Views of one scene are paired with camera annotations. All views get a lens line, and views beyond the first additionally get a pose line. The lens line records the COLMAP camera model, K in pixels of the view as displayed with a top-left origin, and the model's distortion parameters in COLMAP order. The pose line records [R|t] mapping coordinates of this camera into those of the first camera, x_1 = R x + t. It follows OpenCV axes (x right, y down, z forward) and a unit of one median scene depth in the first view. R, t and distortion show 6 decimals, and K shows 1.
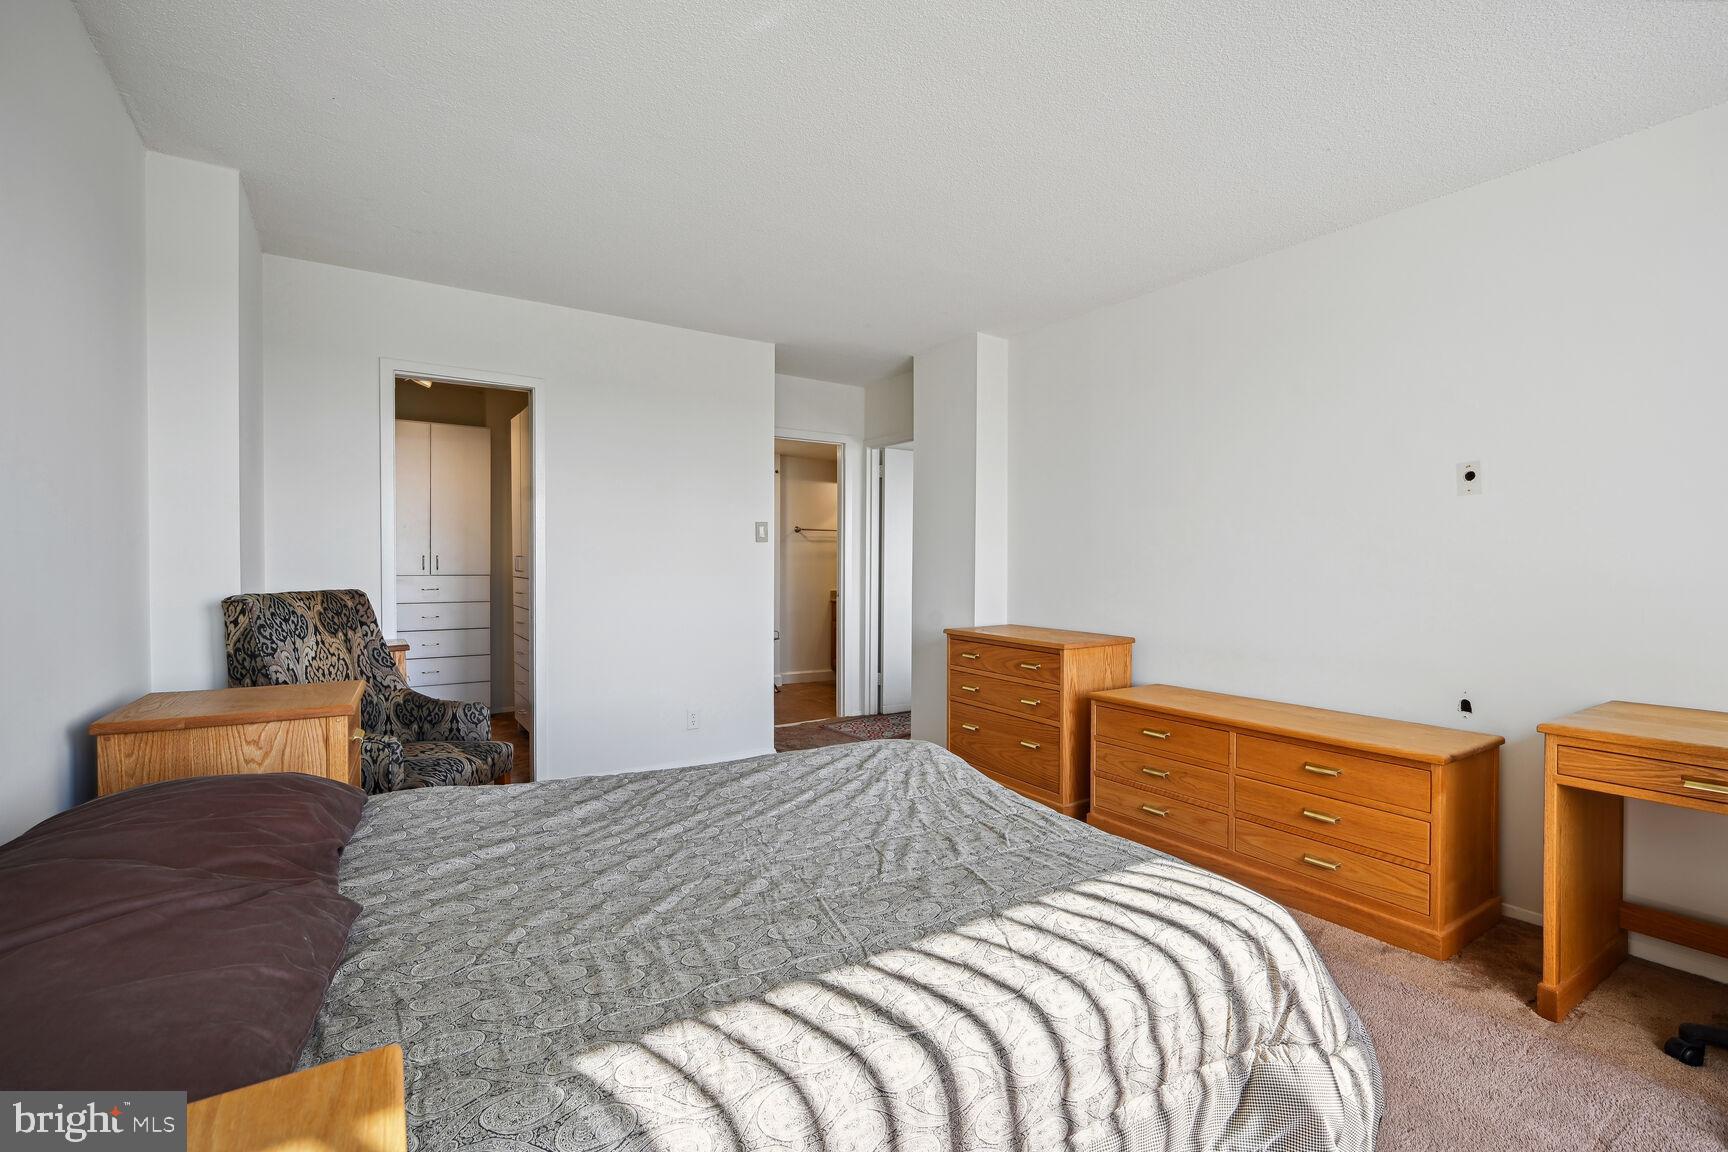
lens RADIAL K [[777.5, 0, 883.2], [0, 777.5, 567.9], [0, 0, 1]] dist [-0.001736, -0.000539]
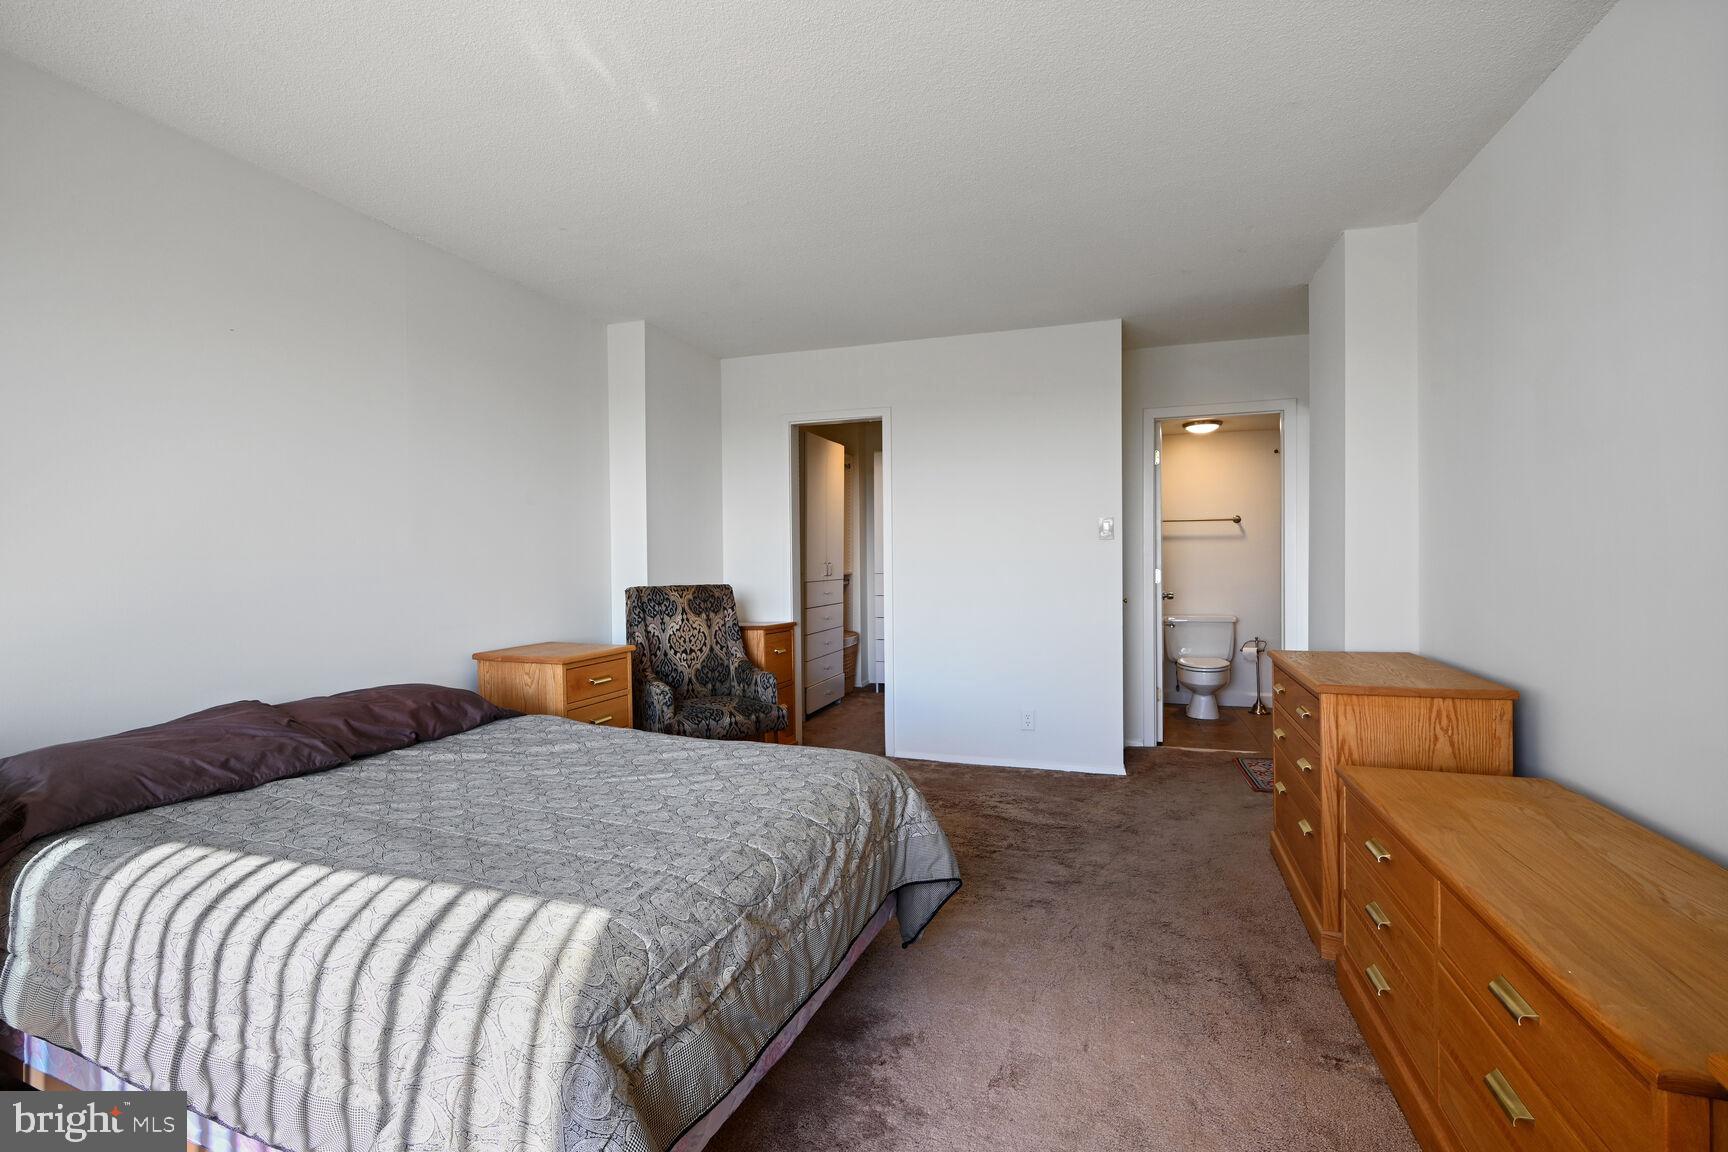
lens RADIAL K [[777.5, 0, 883.2], [0, 777.5, 567.9], [0, 0, 1]] dist [-0.001736, -0.000539]
pose [[0.609297, -0.000827, -0.792942, 0.671371], [0.004458, 0.999987, 0.002382, -0.004731], [0.792930, -0.004986, 0.609293, 0.390664]]
